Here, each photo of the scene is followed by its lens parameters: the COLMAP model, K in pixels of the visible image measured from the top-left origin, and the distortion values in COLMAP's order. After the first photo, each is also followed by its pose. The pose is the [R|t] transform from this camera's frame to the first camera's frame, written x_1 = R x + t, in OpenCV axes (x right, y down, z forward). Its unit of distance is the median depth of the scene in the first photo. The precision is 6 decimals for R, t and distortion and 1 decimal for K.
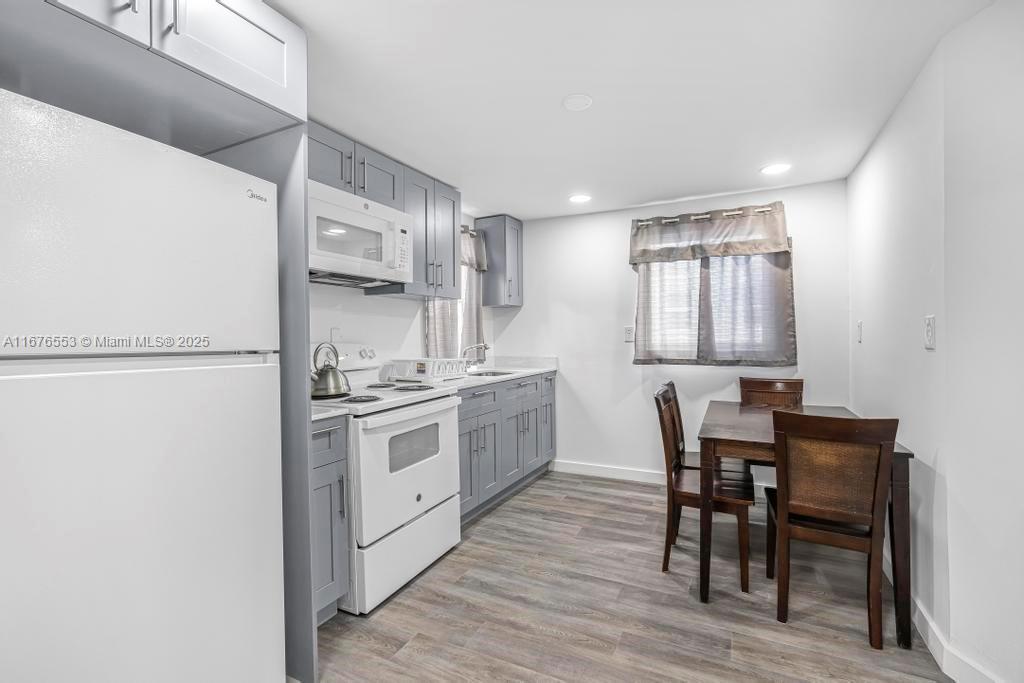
lens RADIAL K [[458.8, 0, 512.0], [0, 458.8, 341.5], [0, 0, 1]] dist [-0.001256, 0.000337]
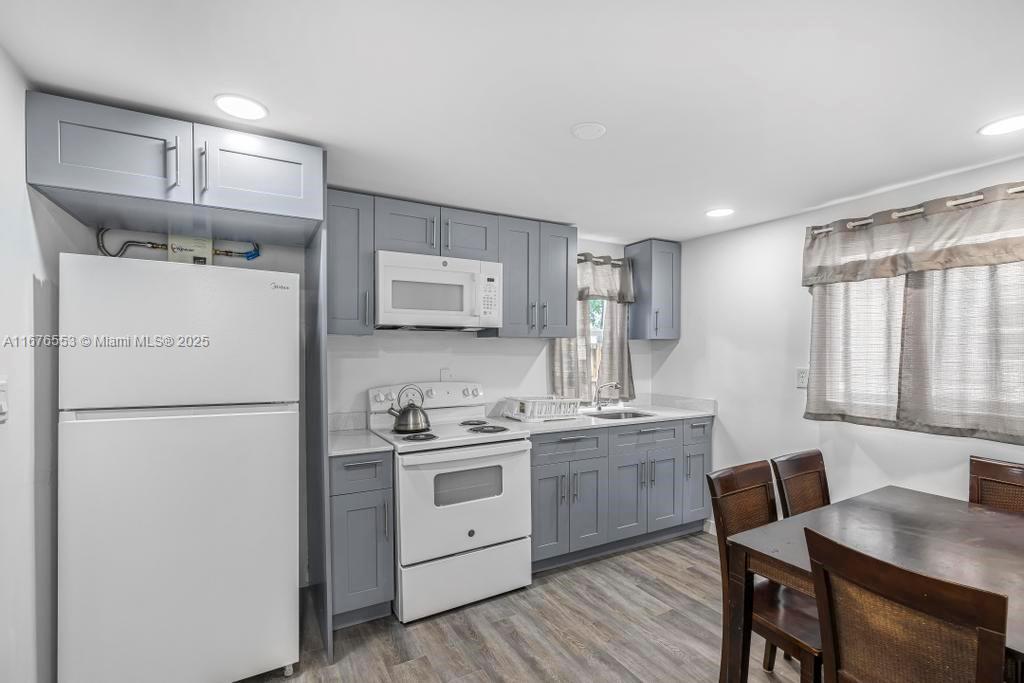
lens RADIAL K [[466.4, 0, 516.4], [0, 466.4, 363.1], [0, 0, 1]] dist [-0.004723, 0.000238]
pose [[0.830098, 0.024464, -0.557081, 0.327847], [-0.015323, 0.999661, 0.021067, -0.055956], [0.557407, -0.008952, 0.830191, 0.106587]]
